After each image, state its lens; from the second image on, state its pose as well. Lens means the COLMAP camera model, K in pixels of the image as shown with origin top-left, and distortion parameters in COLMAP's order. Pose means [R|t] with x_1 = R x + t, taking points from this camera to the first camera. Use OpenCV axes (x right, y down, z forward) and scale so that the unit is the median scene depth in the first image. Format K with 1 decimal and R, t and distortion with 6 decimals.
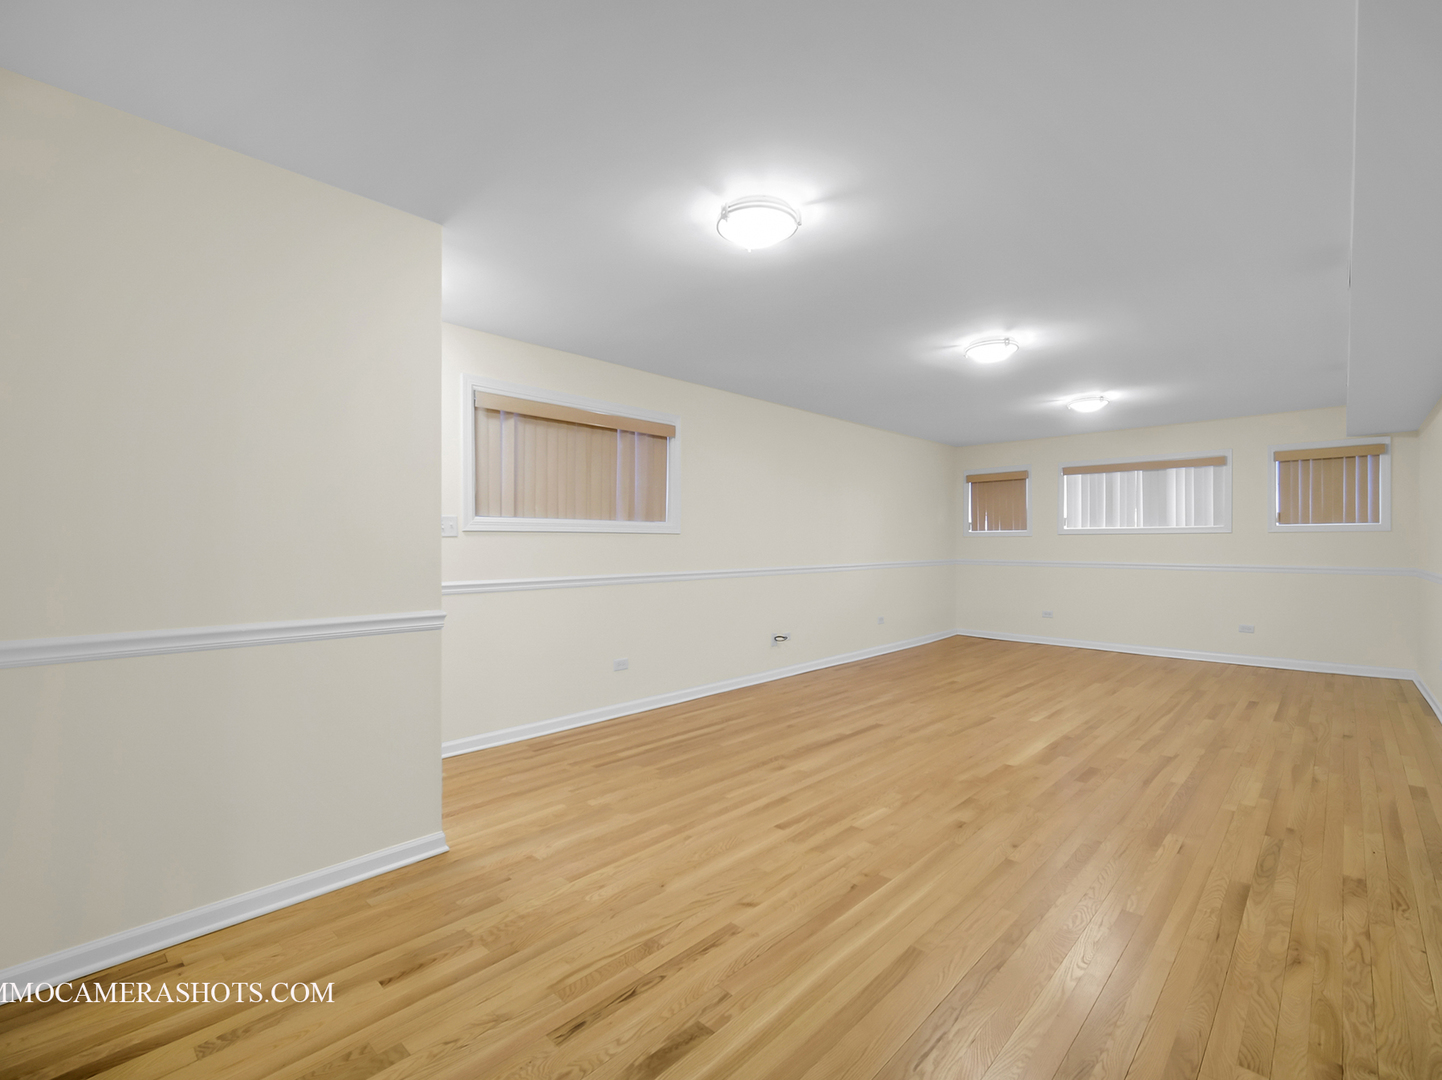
lens RADIAL K [[658.0, 0, 731.5], [0, 658.0, 534.3], [0, 0, 1]] dist [-0.001221, -0.000850]
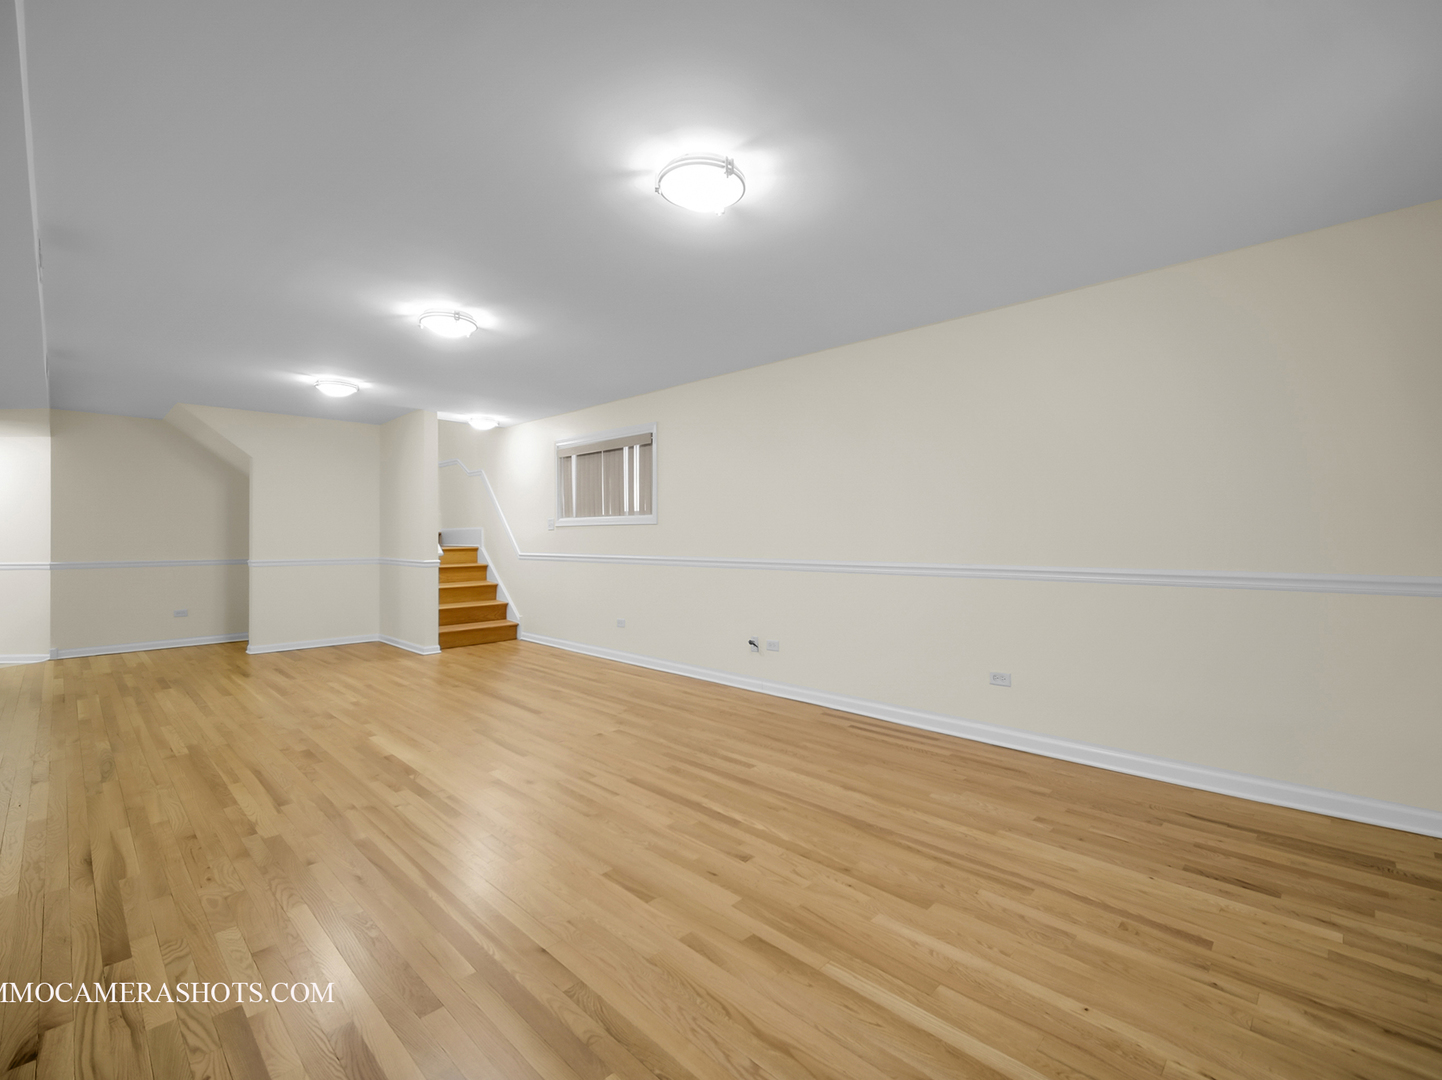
lens RADIAL K [[658.0, 0, 731.5], [0, 658.0, 534.3], [0, 0, 1]] dist [-0.001221, -0.000850]
pose [[-0.018121, 0.002359, -0.999833, 1.129322], [0.021956, 0.999757, 0.001961, 0.019461], [0.999595, -0.021917, -0.018168, 1.219380]]
